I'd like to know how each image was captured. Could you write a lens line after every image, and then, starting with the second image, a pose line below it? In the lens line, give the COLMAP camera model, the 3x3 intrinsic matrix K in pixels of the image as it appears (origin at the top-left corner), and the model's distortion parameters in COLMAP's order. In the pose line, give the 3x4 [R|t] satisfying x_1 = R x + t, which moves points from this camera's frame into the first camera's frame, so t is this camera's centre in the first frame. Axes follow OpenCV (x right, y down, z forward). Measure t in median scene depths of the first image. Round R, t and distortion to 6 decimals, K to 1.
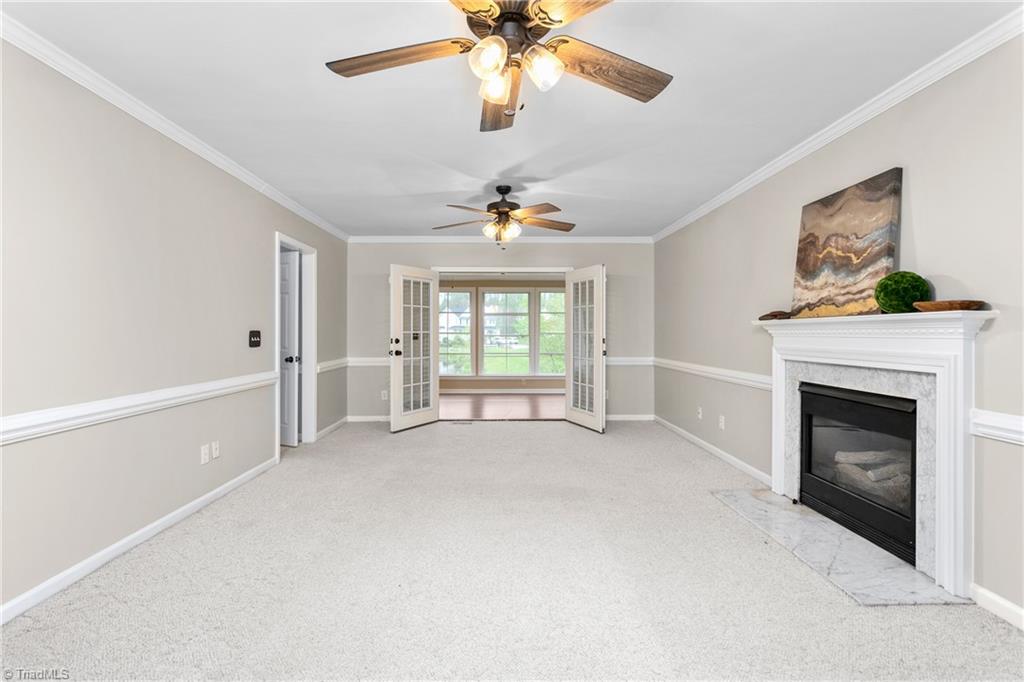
lens RADIAL K [[488.4, 0, 505.0], [0, 488.4, 332.9], [0, 0, 1]] dist [0.000364, 0.001148]
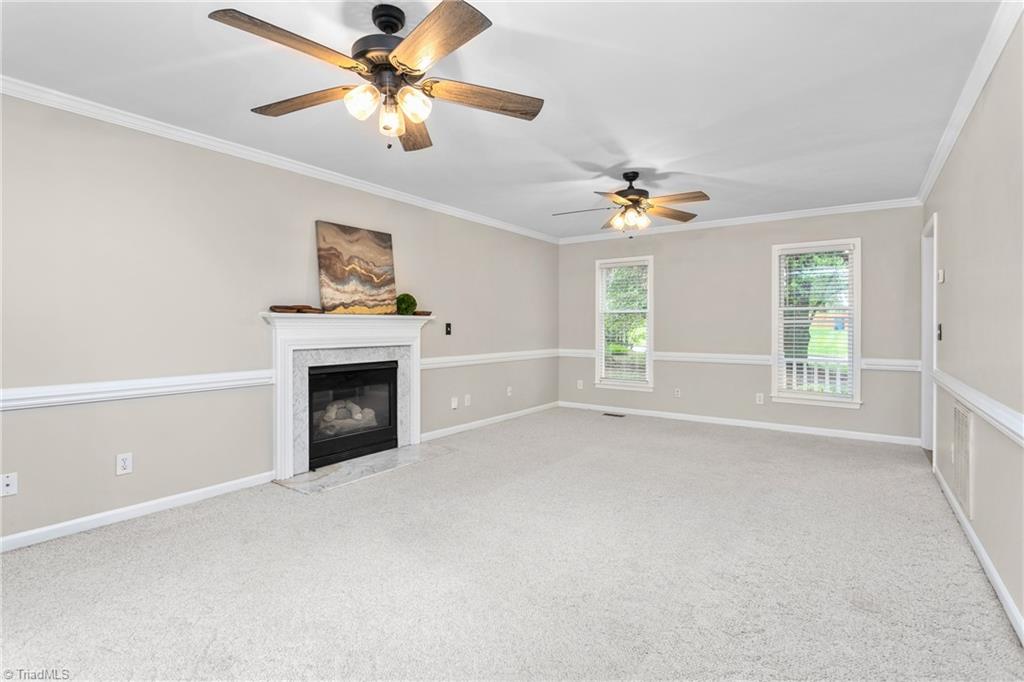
lens RADIAL K [[488.4, 0, 515.0], [0, 488.4, 331.5], [0, 0, 1]] dist [0.000364, 0.001148]
pose [[-0.804191, -0.004039, 0.594358, -0.526805], [0.001860, 0.999955, 0.009311, 0.005199], [-0.594368, 0.008593, -0.804147, 1.782505]]
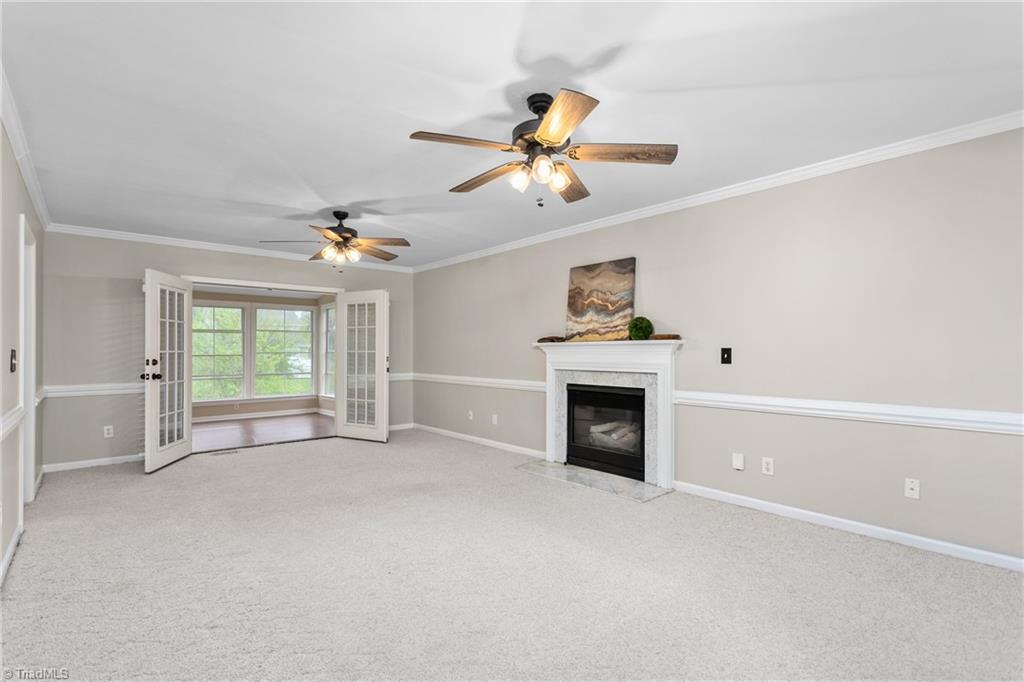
lens RADIAL K [[488.4, 0, 506.3], [0, 488.4, 350.6], [0, 0, 1]] dist [0.000364, 0.001148]
pose [[0.767665, -0.001064, 0.640850, -0.549263], [0.002348, 0.999997, -0.001152, -0.001013], [-0.640847, 0.002389, 0.767665, -0.040918]]
